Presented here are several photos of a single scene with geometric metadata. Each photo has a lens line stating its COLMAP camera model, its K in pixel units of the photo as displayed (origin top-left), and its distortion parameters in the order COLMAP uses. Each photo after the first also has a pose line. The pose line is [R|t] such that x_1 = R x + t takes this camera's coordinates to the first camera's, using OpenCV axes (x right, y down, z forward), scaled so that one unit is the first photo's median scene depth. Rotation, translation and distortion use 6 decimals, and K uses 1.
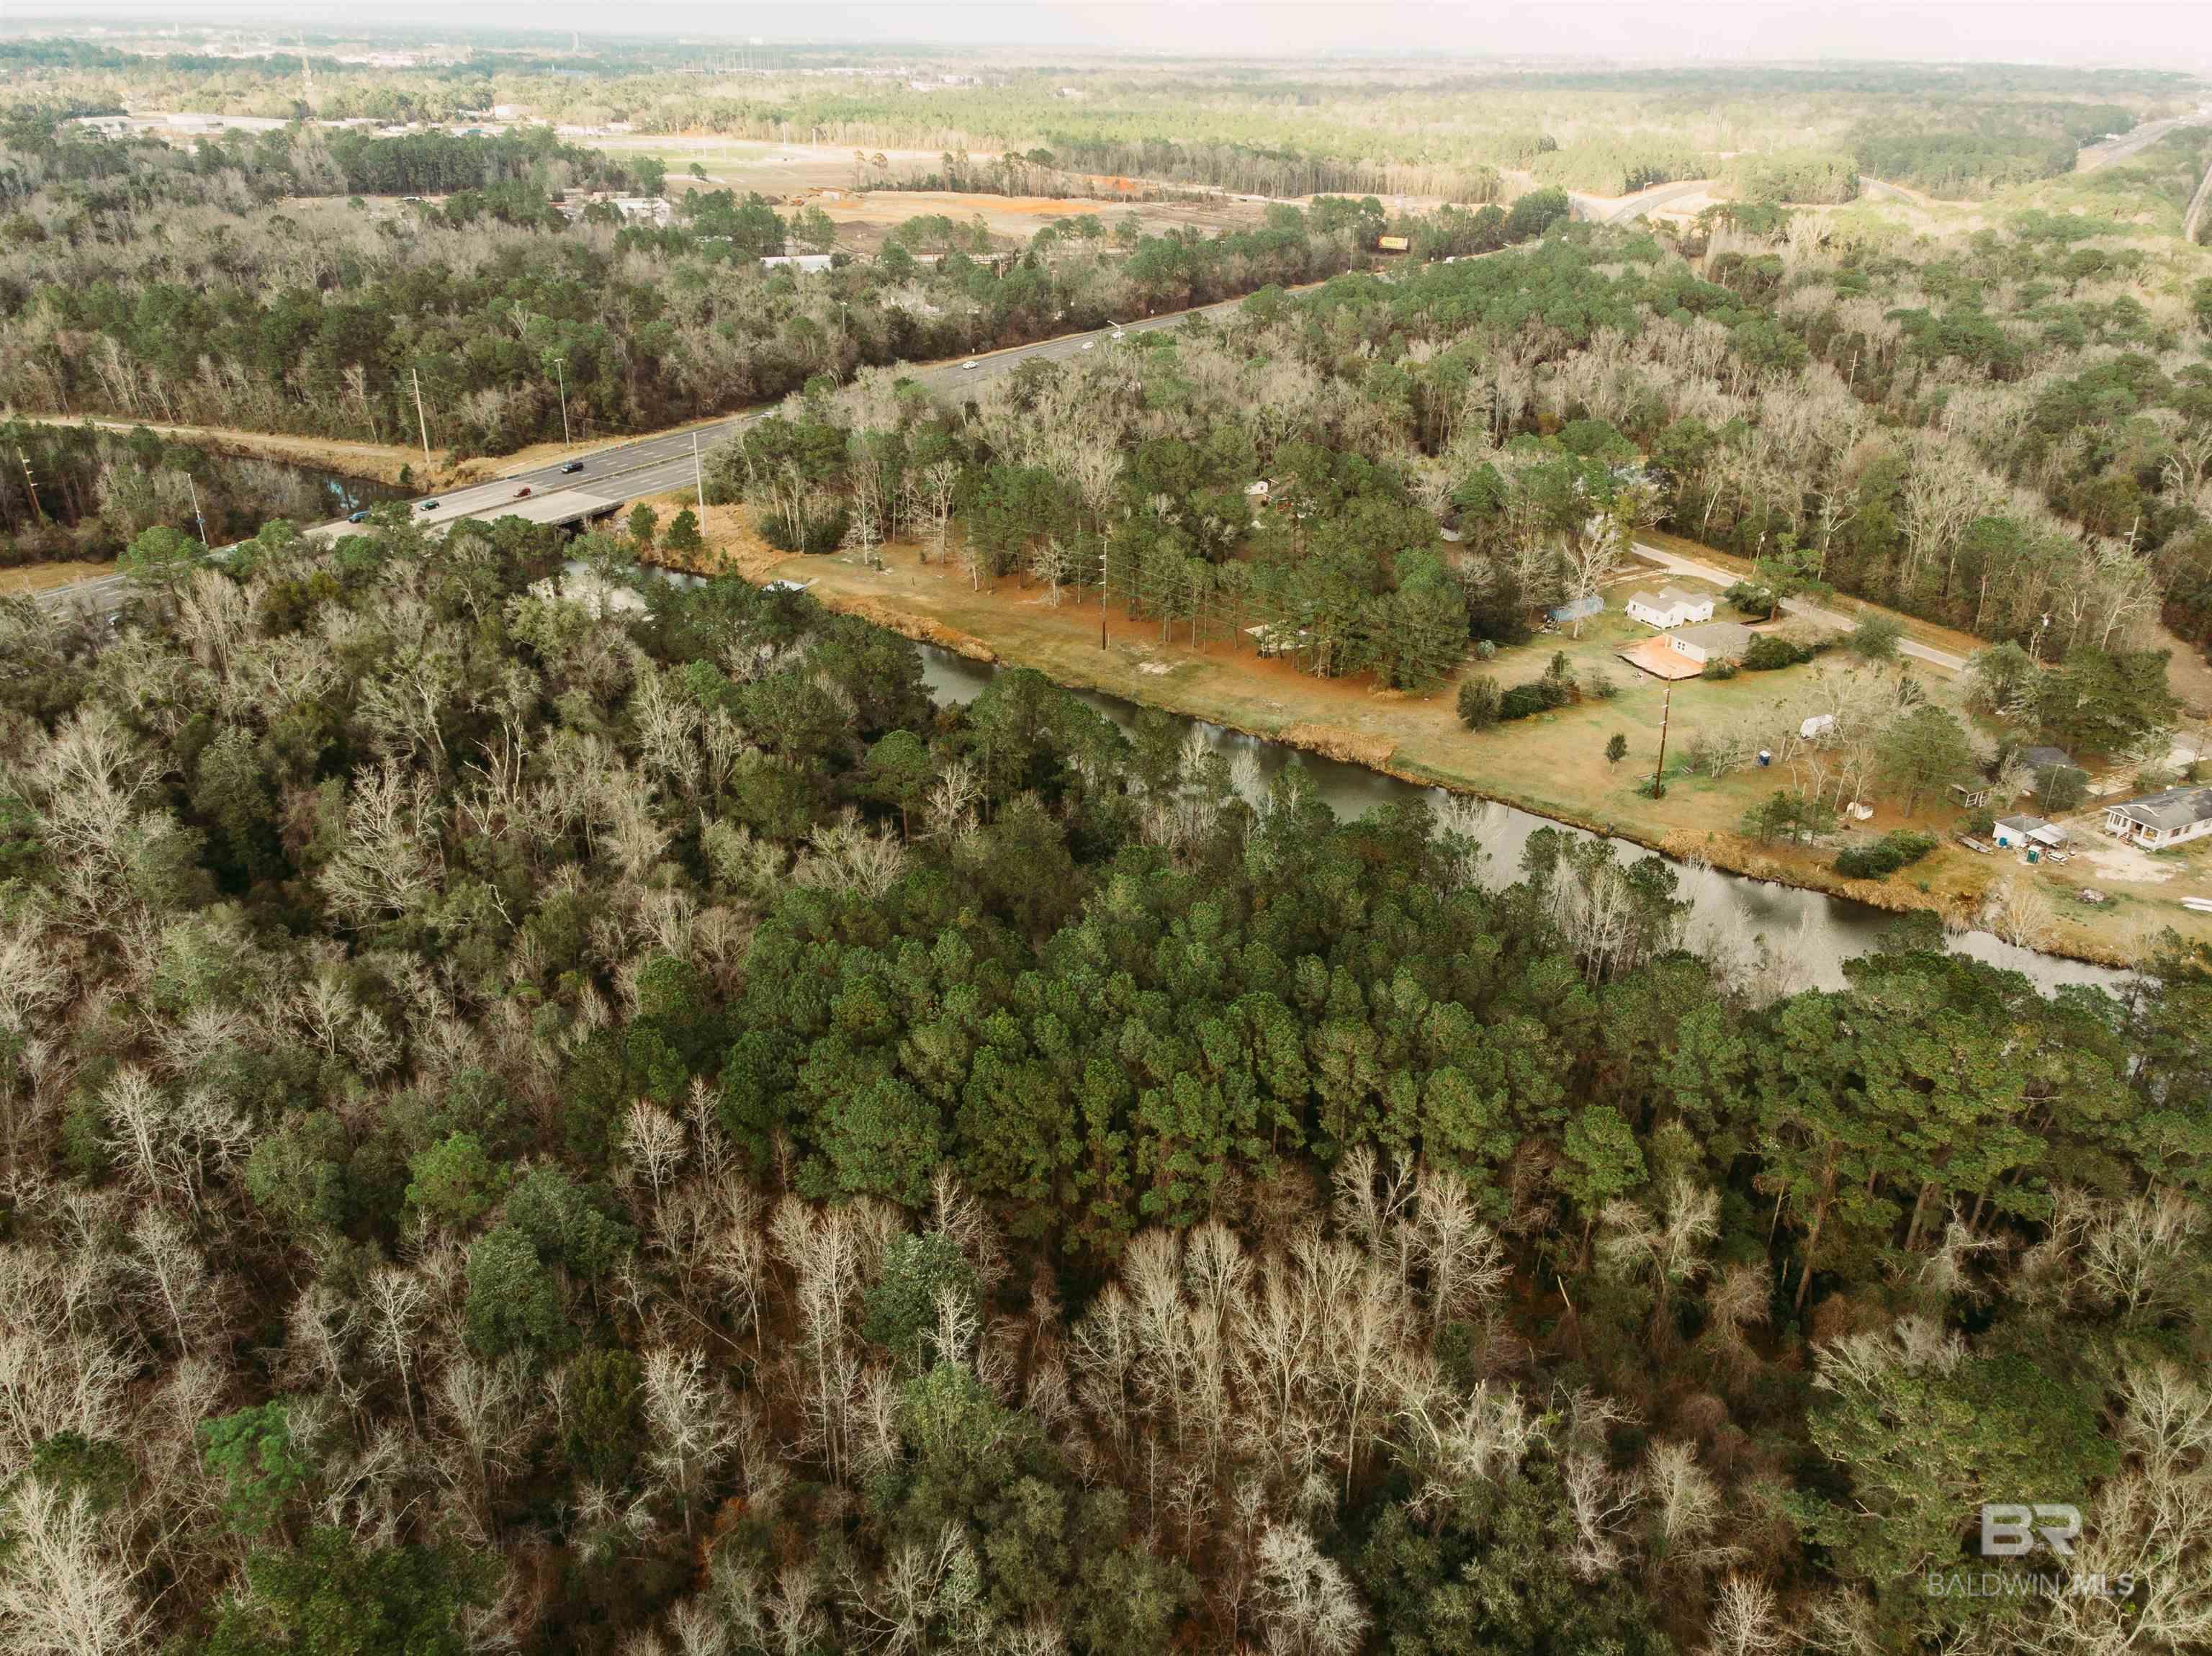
lens RADIAL K [[1636.1, 0, 1105.2], [0, 1636.1, 831.2], [0, 0, 1]] dist [0.026161, 0.020810]
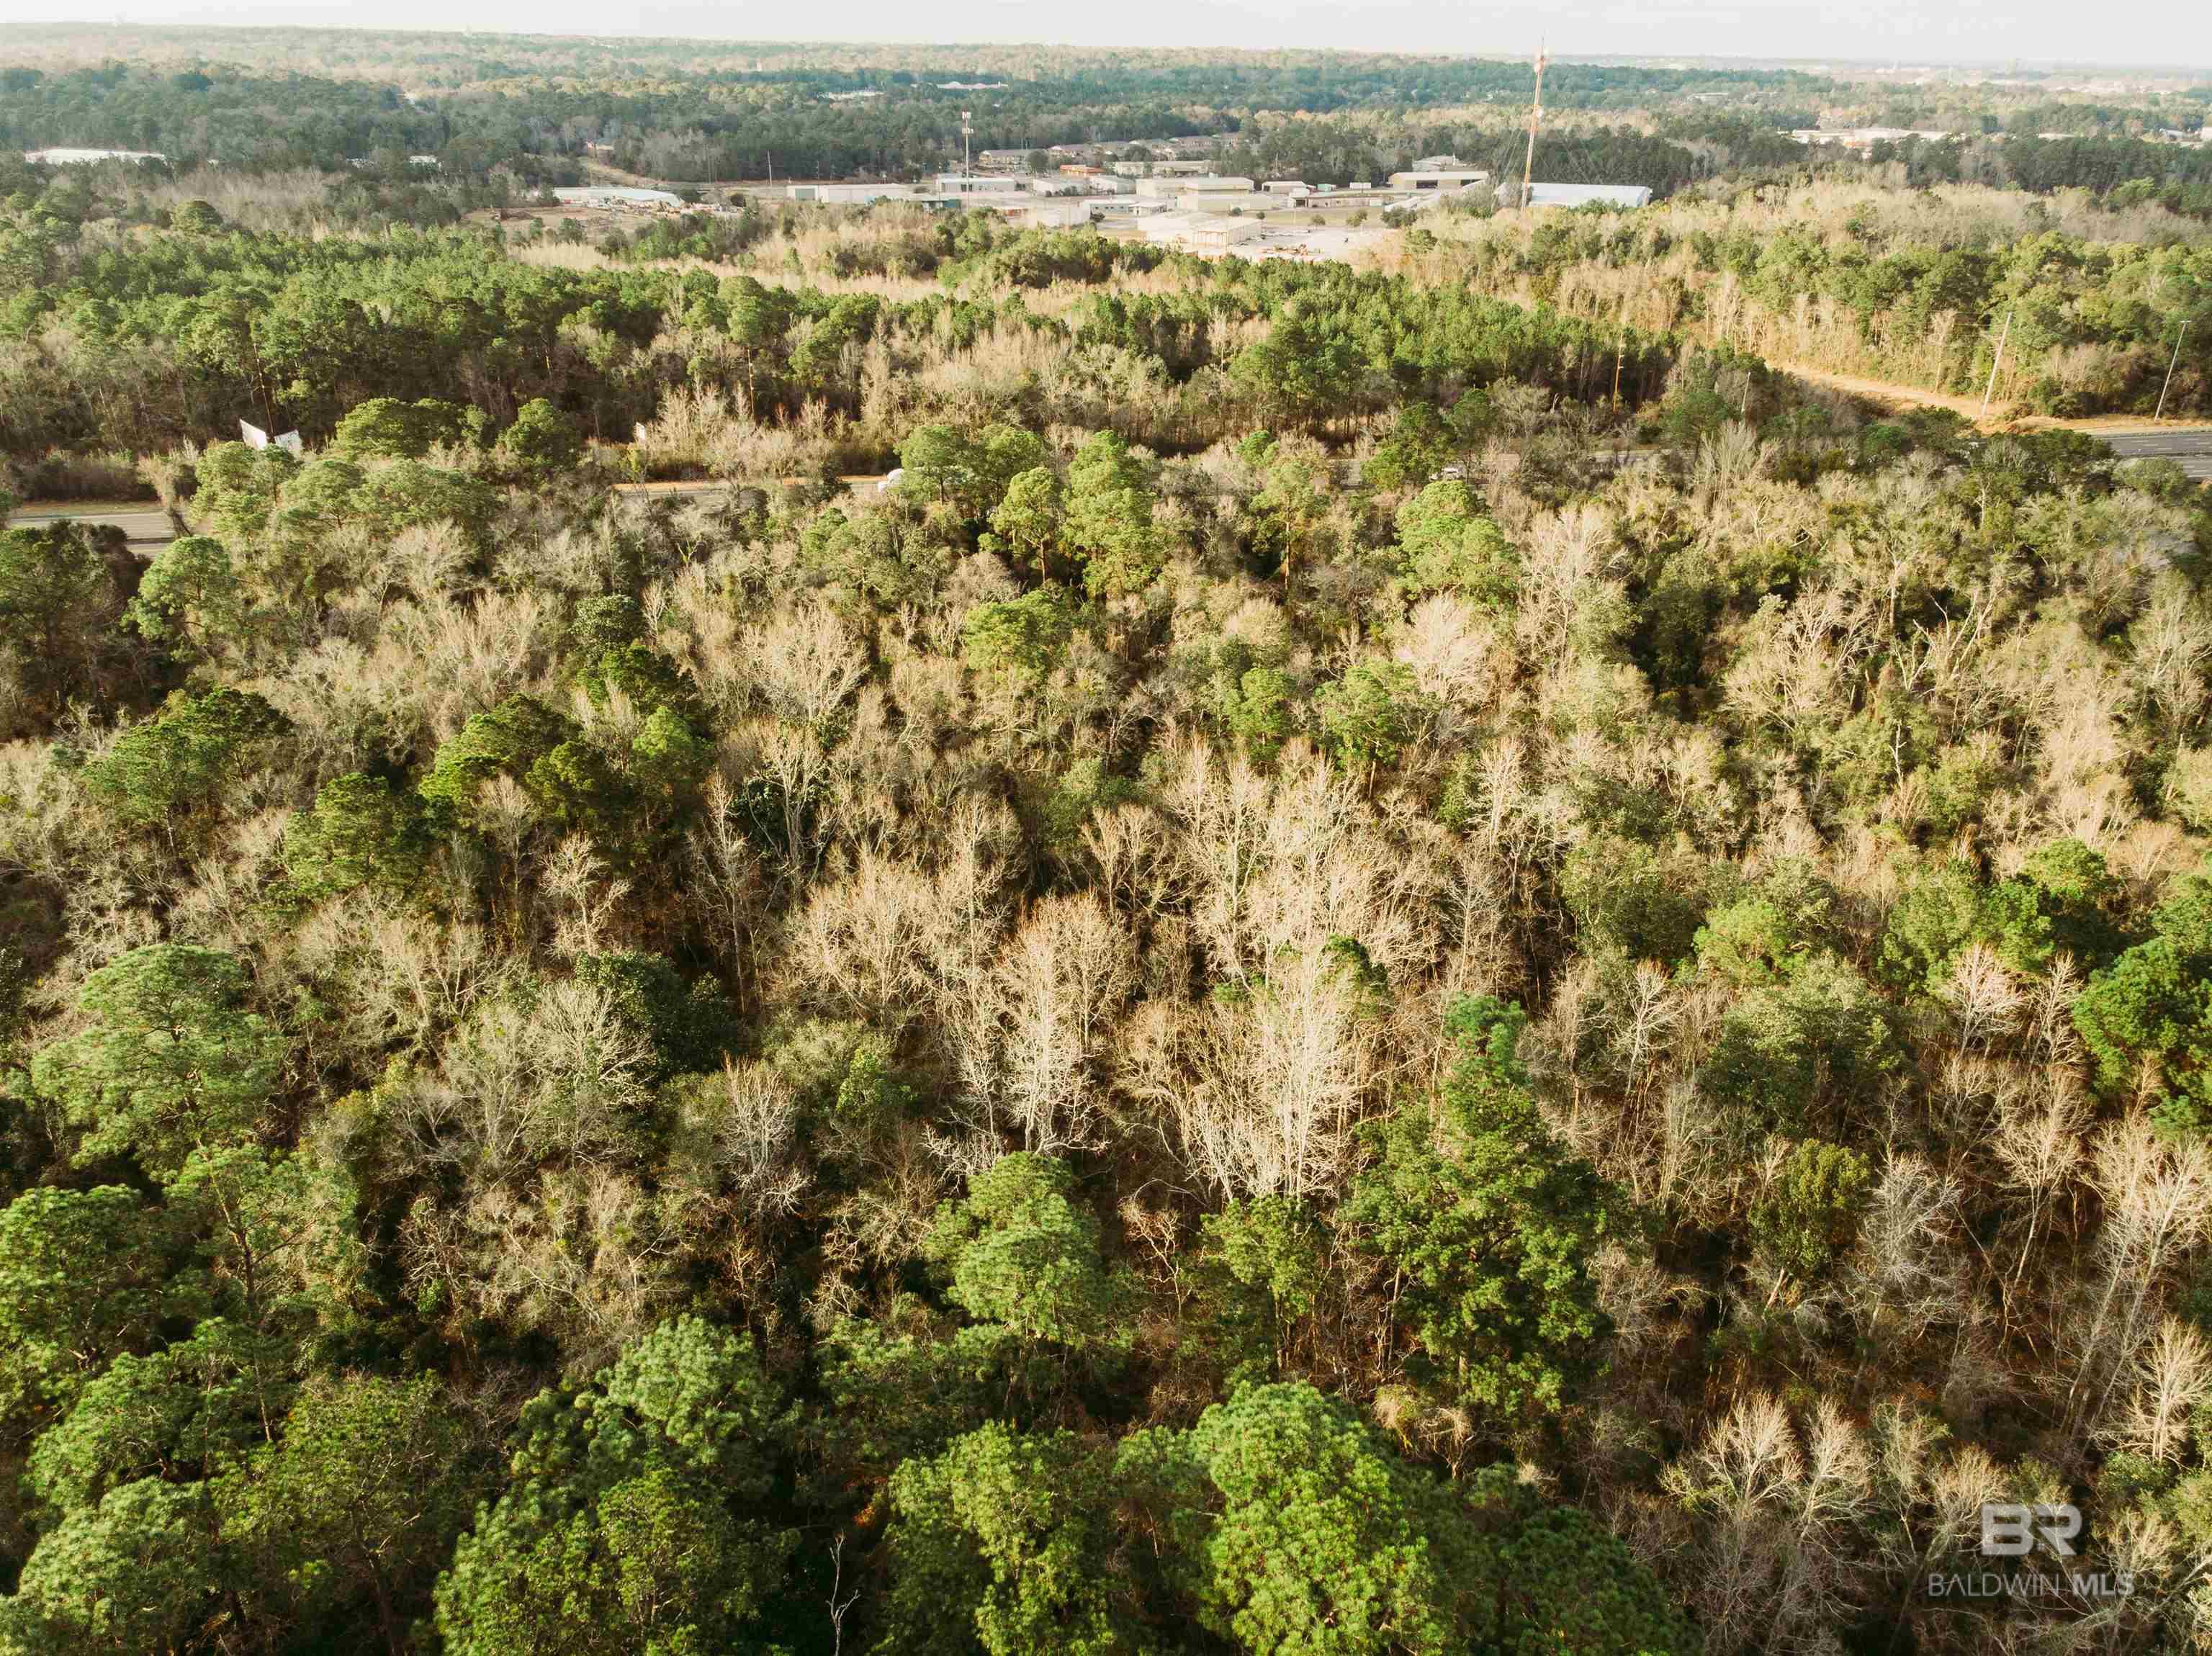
lens RADIAL K [[1636.1, 0, 1097.9], [0, 1636.1, 807.3], [0, 0, 1]] dist [0.026161, 0.020810]
pose [[0.638433, 0.313413, -0.702976, 0.000769], [-0.334491, 0.935560, 0.113328, 0.105232], [0.693195, 0.162786, 0.702127, 0.051528]]
